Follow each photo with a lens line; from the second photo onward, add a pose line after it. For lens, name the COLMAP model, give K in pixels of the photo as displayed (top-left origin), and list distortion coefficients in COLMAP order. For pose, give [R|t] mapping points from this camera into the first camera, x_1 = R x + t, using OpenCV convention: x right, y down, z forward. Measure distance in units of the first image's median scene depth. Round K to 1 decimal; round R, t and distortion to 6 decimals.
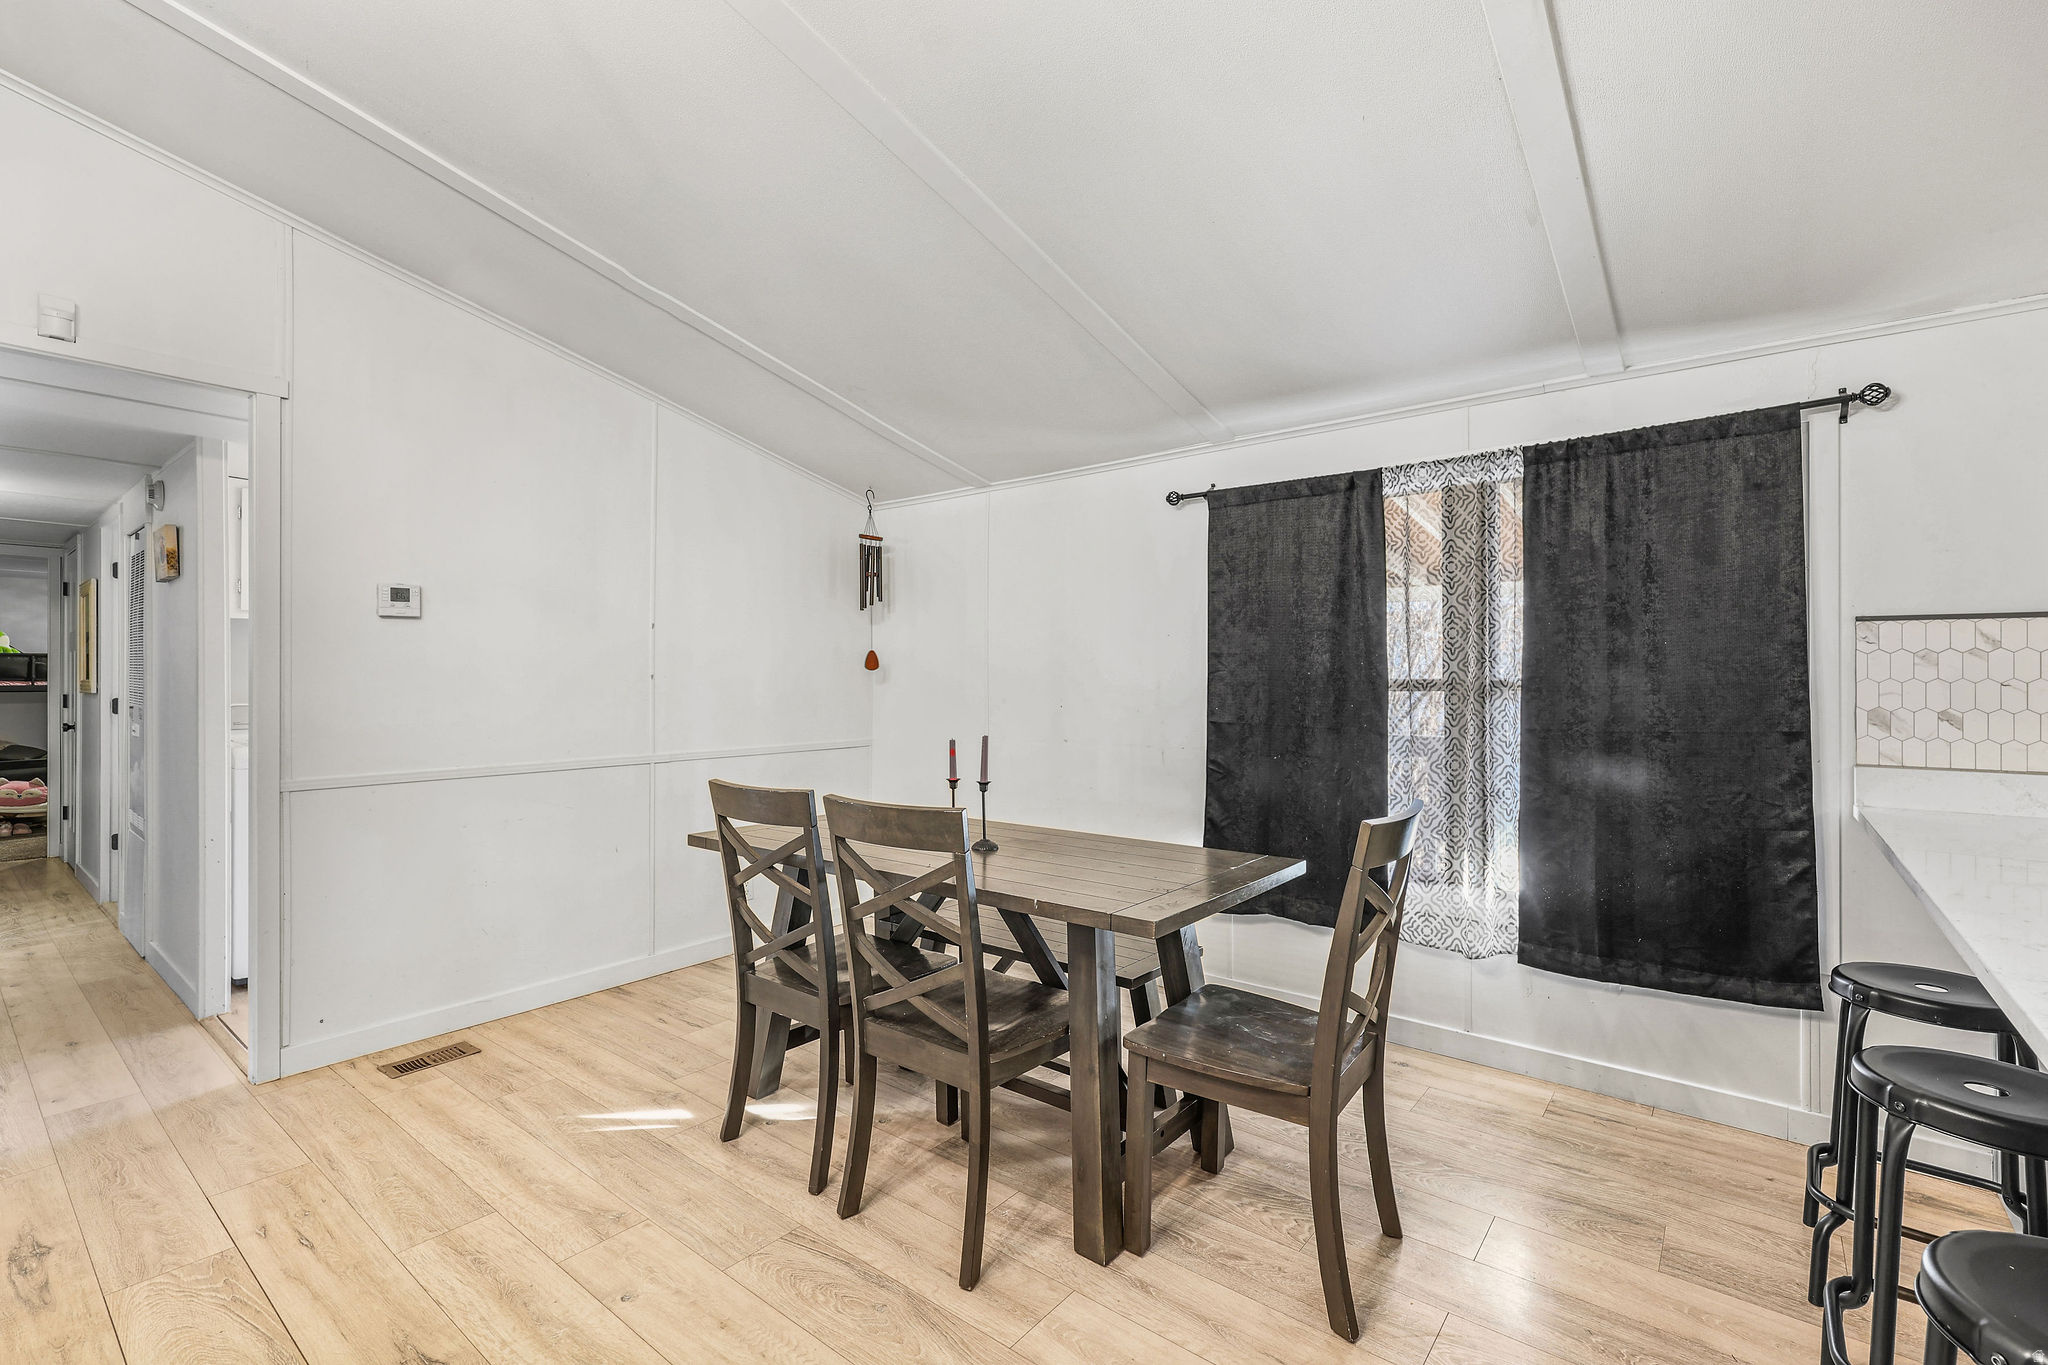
lens RADIAL K [[908.1, 0, 1014.6], [0, 908.1, 671.7], [0, 0, 1]] dist [0.001172, 0.000220]
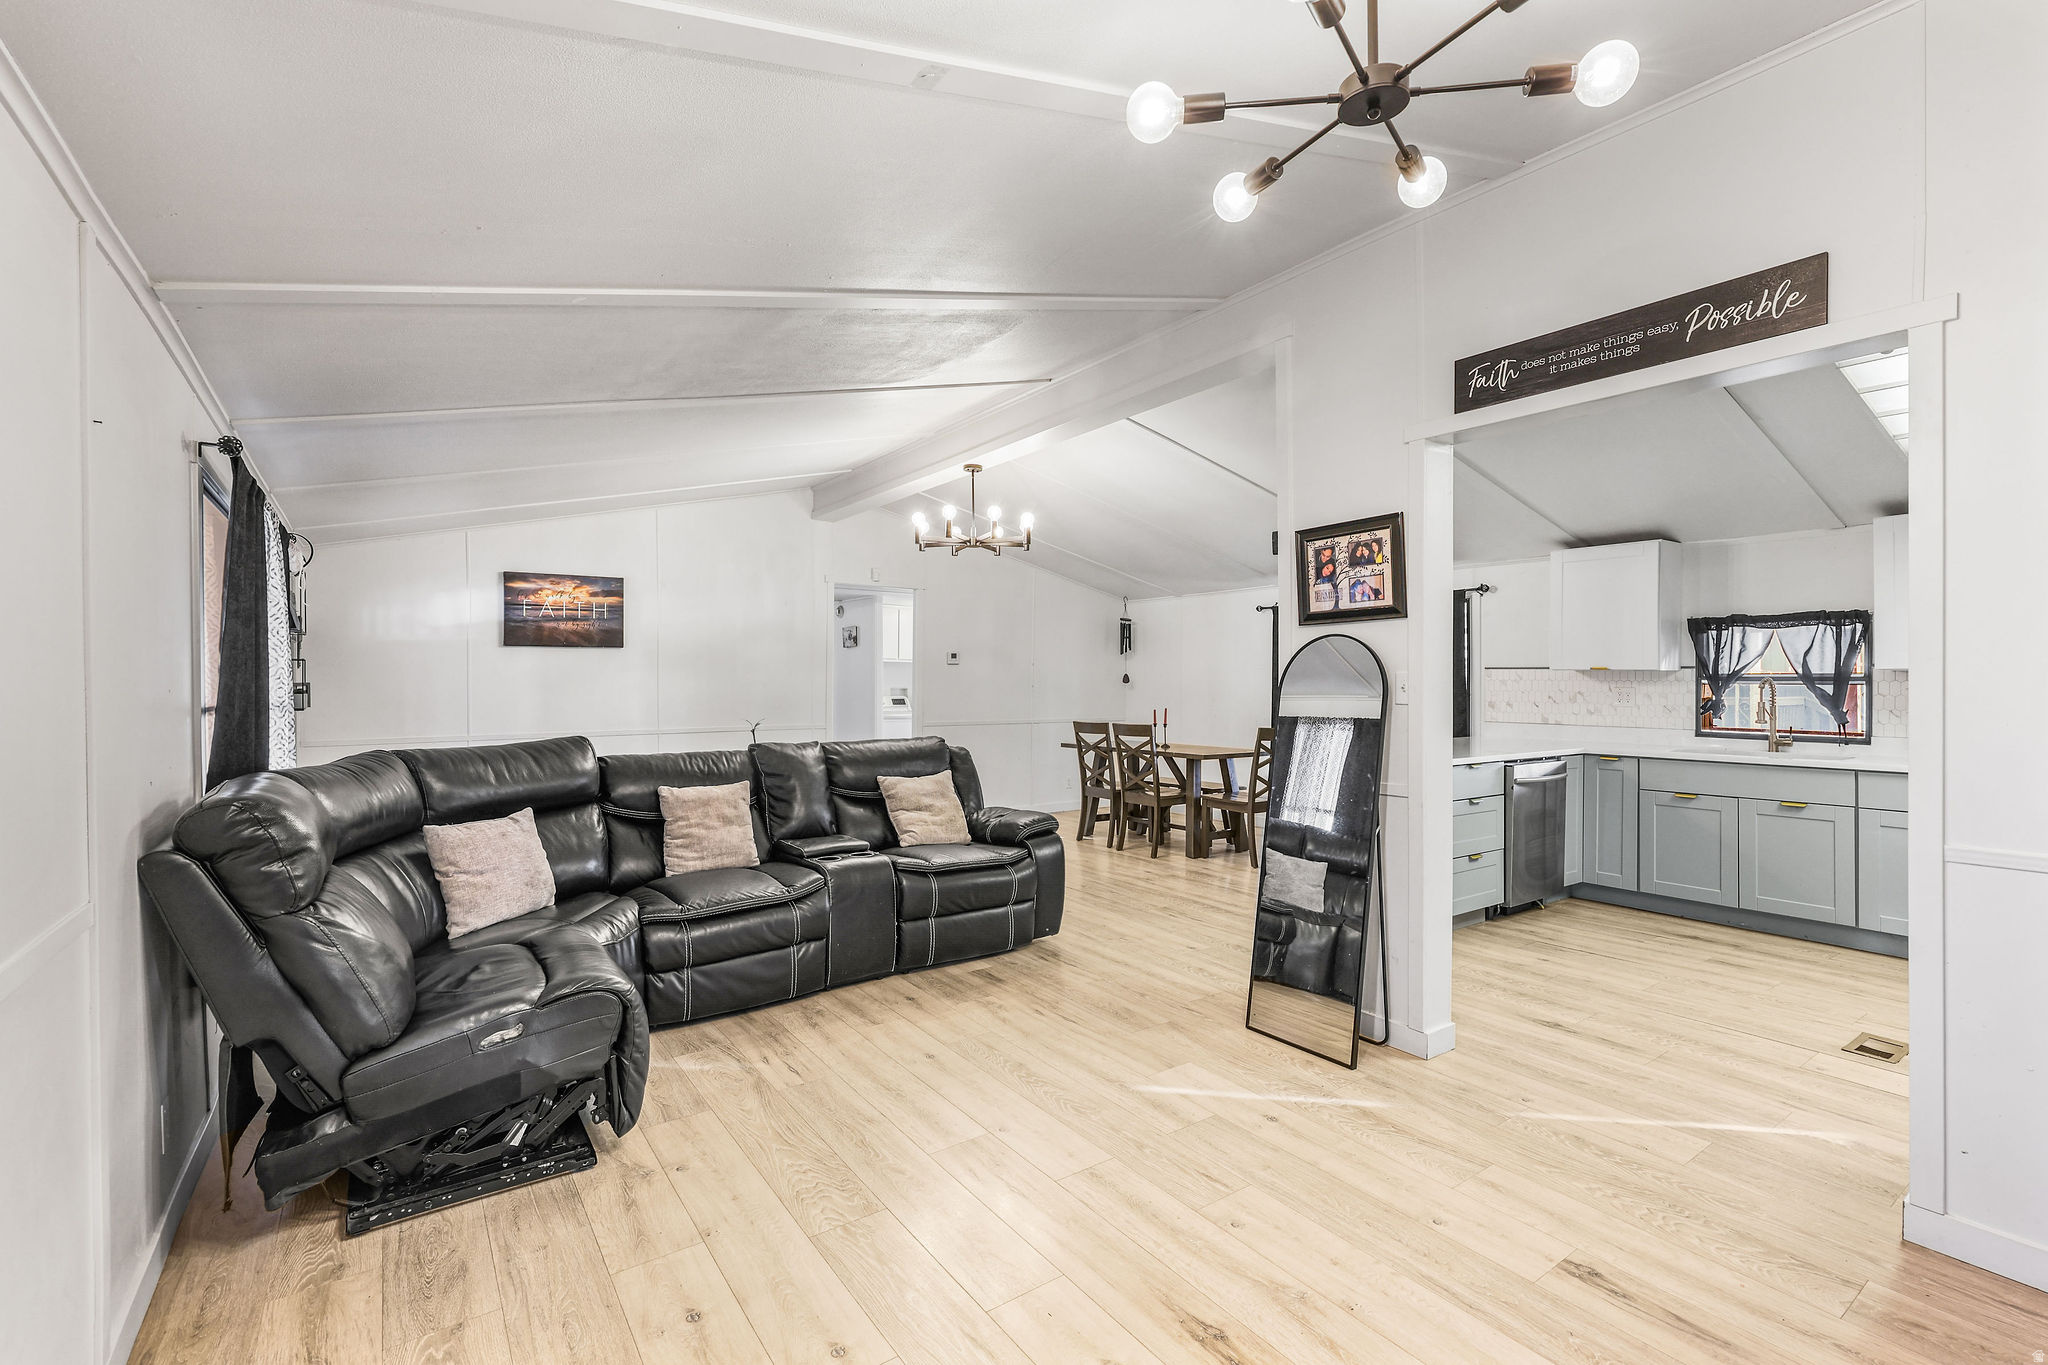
lens RADIAL K [[904.1, 0, 1015.4], [0, 904.1, 683.4], [0, 0, 1]] dist [0.001153, 0.000144]
pose [[0.962342, 0.004860, -0.271797, 0.292939], [-0.003727, 0.999982, 0.004684, -0.019007], [0.271815, -0.003495, 0.962343, -1.919017]]
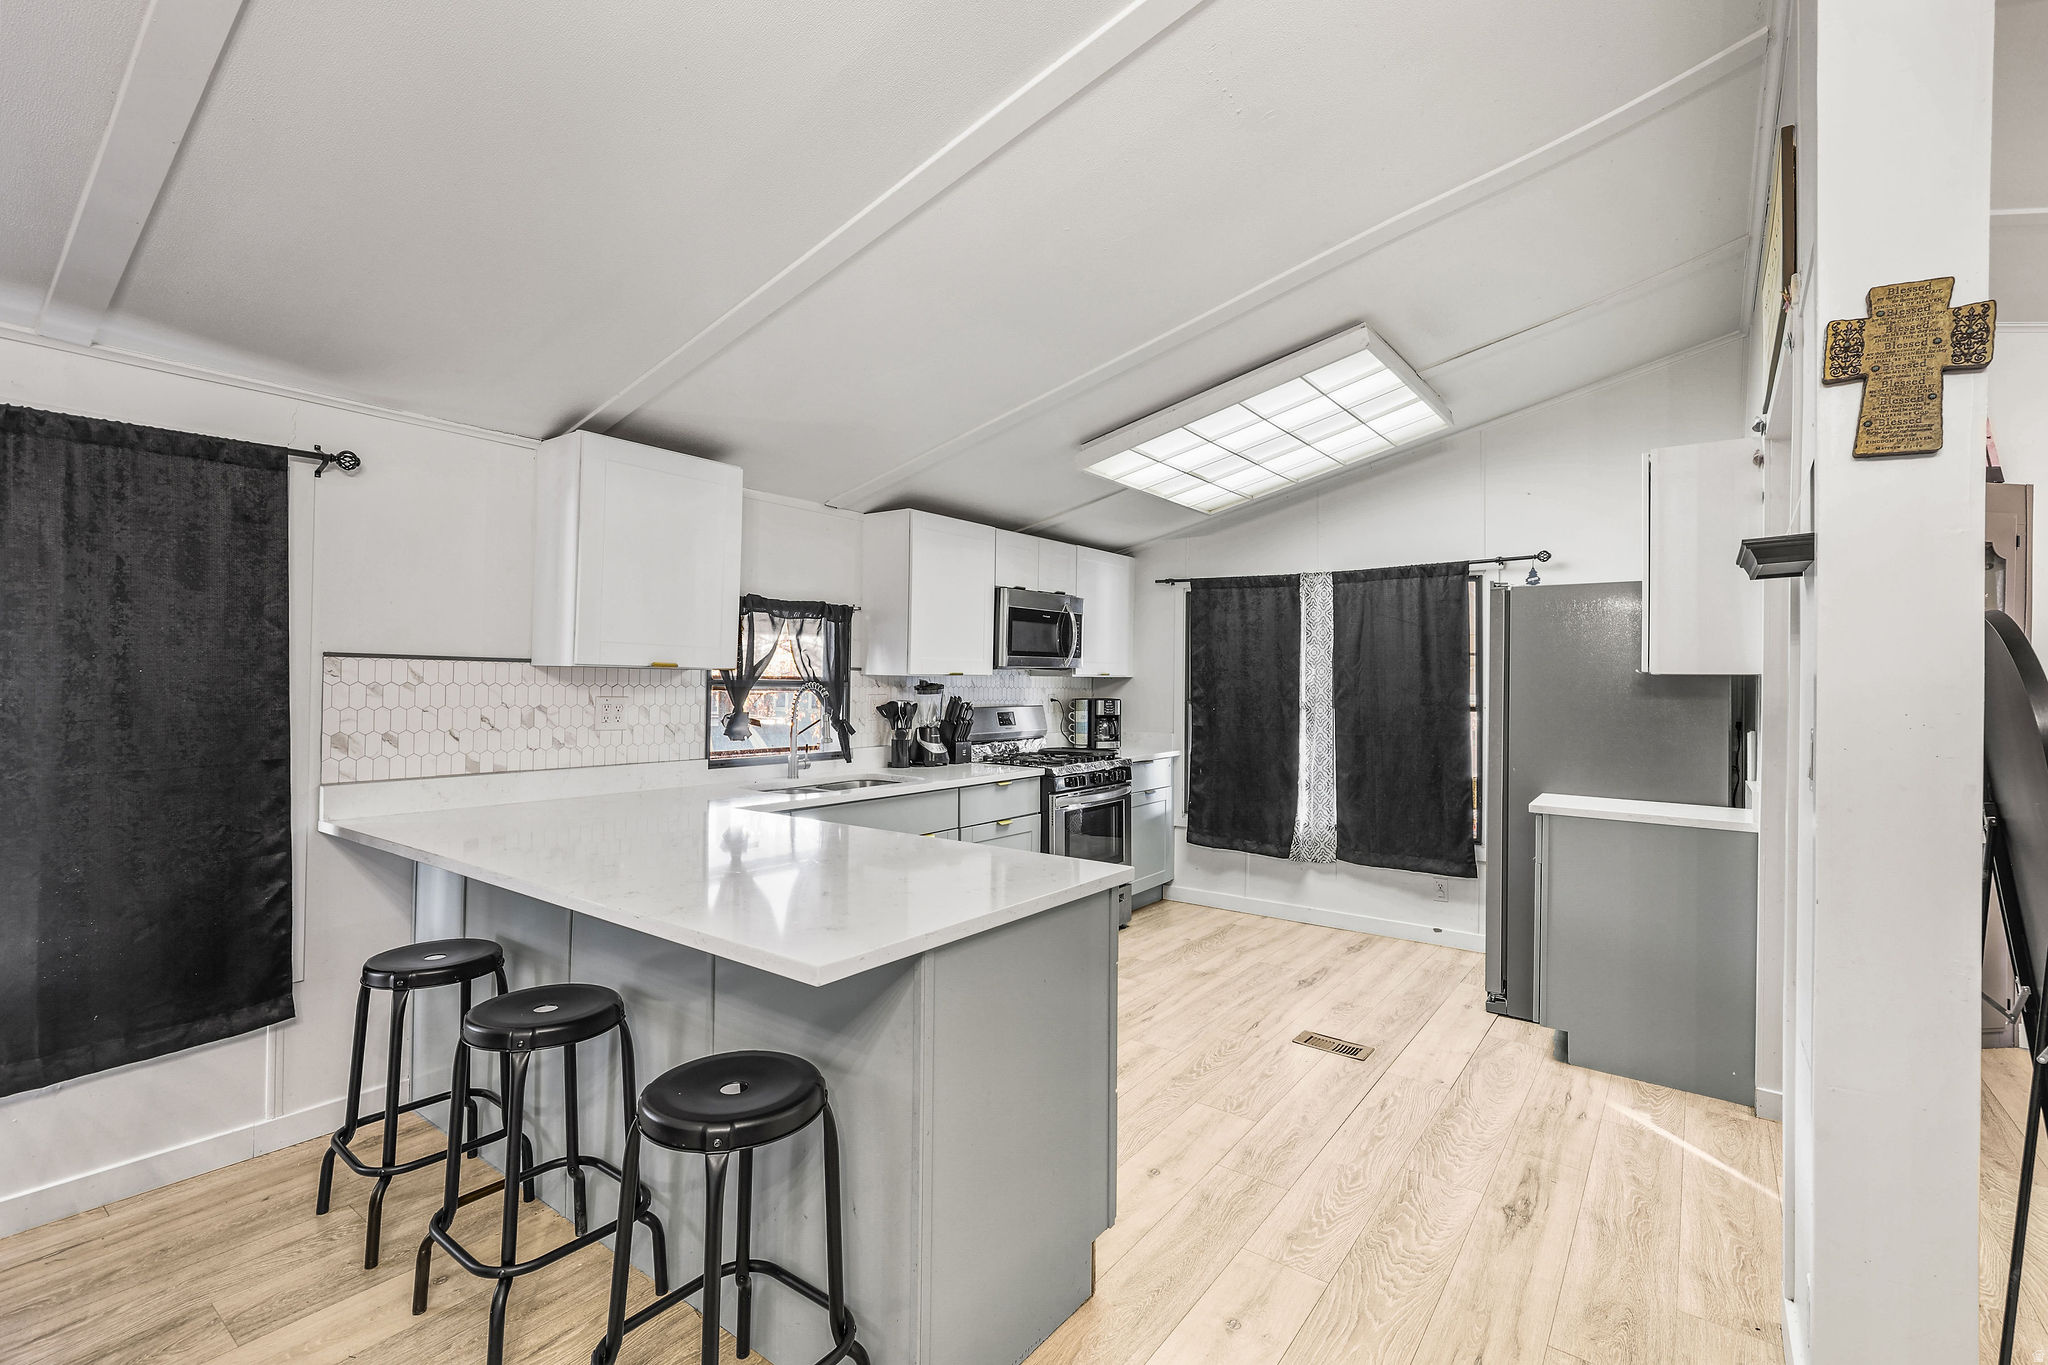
lens RADIAL K [[908.1, 0, 1014.6], [0, 908.1, 671.7], [0, 0, 1]] dist [0.001172, 0.000220]
pose [[-0.034920, 0.012351, 0.999314, -0.212217], [-0.012515, 0.999840, -0.012795, -0.031444], [-0.999312, -0.012953, -0.034760, 0.181232]]
